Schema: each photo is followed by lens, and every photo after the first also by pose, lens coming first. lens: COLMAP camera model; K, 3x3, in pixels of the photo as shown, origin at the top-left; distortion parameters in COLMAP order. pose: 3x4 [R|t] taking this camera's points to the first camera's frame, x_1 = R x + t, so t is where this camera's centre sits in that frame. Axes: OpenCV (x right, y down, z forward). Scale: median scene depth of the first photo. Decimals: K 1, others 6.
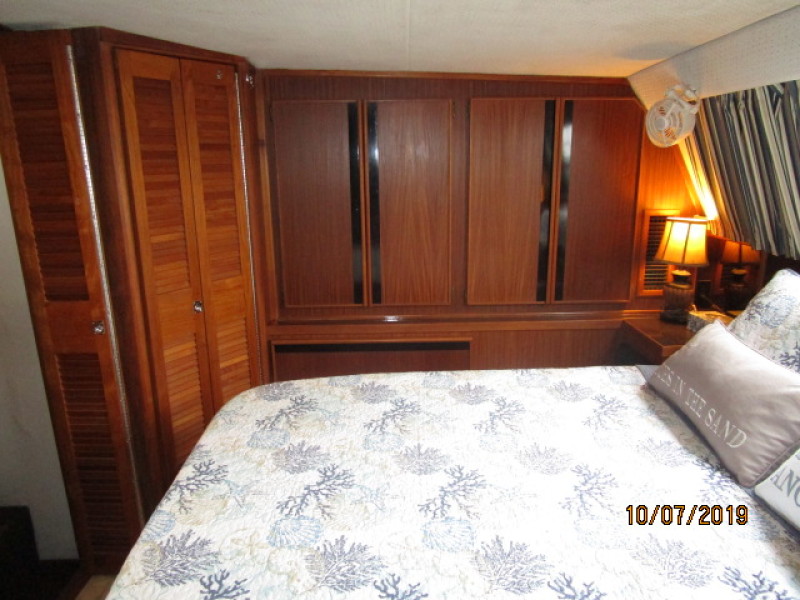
lens RADIAL K [[566.5, 0, 400.2], [0, 566.5, 297.9], [0, 0, 1]] dist [-0.028201, 0.003374]
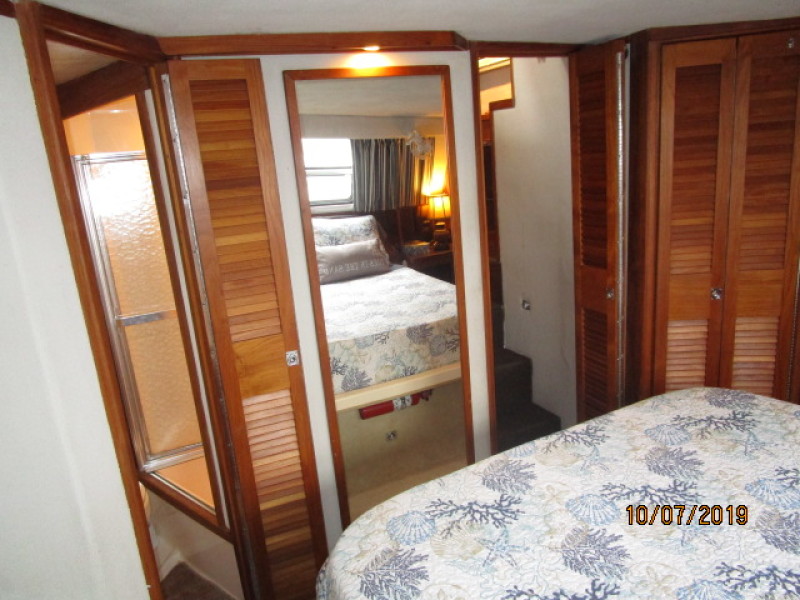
lens RADIAL K [[566.5, 0, 398.8], [0, 566.5, 302.8], [0, 0, 1]] dist [-0.028201, 0.003374]
pose [[0.408402, 0.213941, -0.887376, 0.330120], [-0.137303, 0.975483, 0.171991, -0.070451], [0.902416, 0.051598, 0.427764, 0.096662]]
